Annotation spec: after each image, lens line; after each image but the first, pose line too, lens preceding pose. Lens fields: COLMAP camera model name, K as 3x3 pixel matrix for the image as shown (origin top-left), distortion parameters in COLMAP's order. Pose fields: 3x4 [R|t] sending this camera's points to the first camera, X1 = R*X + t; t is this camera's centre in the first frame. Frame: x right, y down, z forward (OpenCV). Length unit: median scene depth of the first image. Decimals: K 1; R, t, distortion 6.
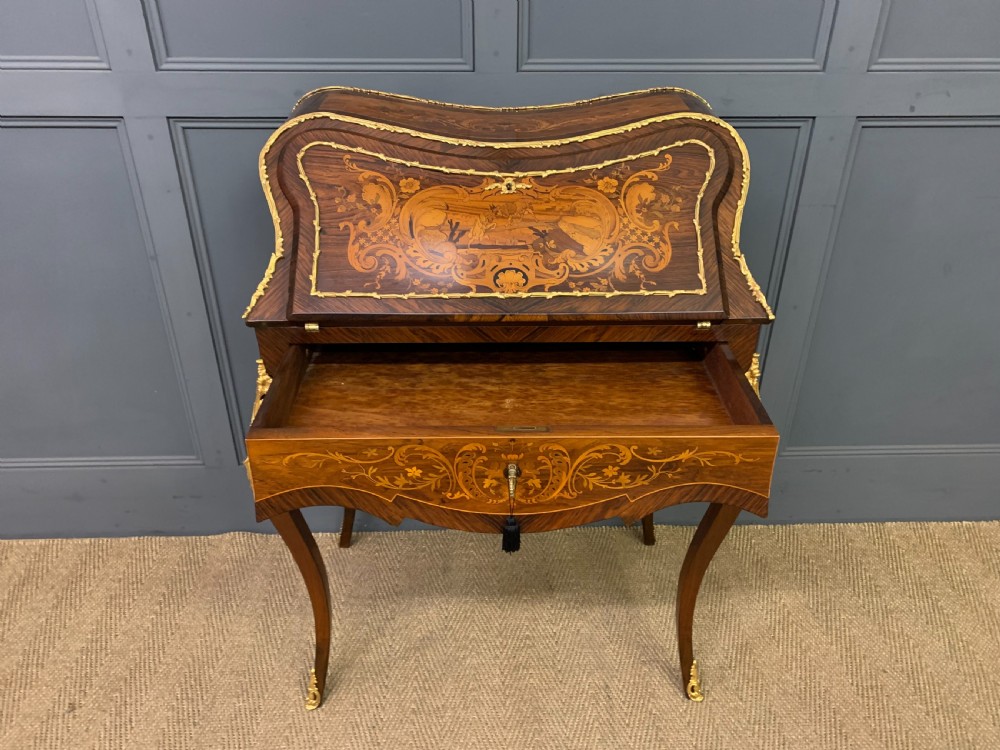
lens RADIAL K [[772.3, 0, 505.3], [0, 772.3, 376.9], [0, 0, 1]] dist [0.015287, -0.005755]
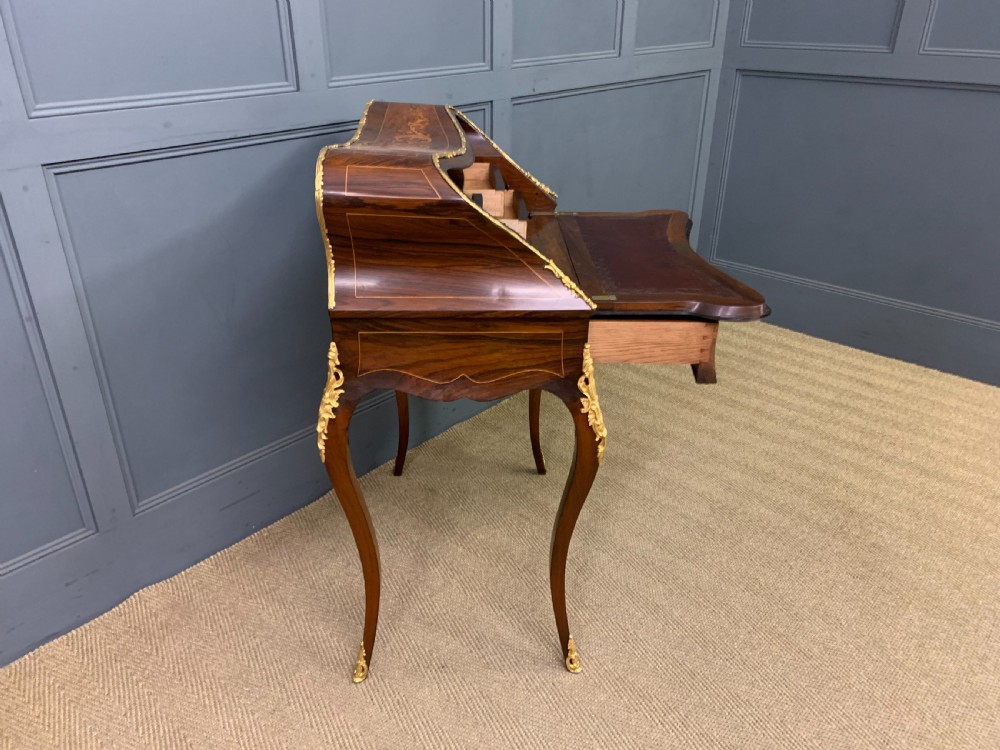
lens RADIAL K [[772.3, 0, 497.4], [0, 772.3, 381.0], [0, 0, 1]] dist [0.015287, -0.005755]
pose [[0.696594, -0.331032, 0.636533, -0.743332], [0.356634, 0.929588, 0.093151, 0.035300], [-0.622550, 0.162121, 0.765603, -0.071282]]
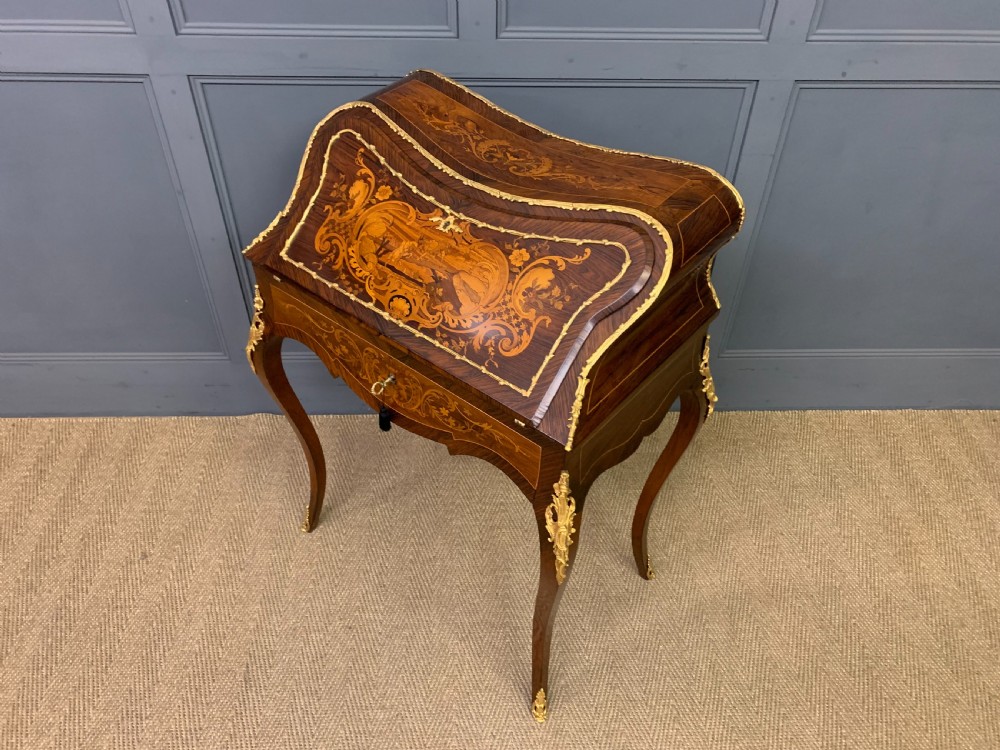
lens RADIAL K [[772.3, 0, 505.3], [0, 772.3, 370.2], [0, 0, 1]] dist [0.015287, -0.005755]
pose [[0.999888, 0.011982, 0.008987, 0.023542], [-0.013562, 0.978921, 0.203787, -0.147442], [-0.006355, -0.203886, 0.978974, -0.199469]]
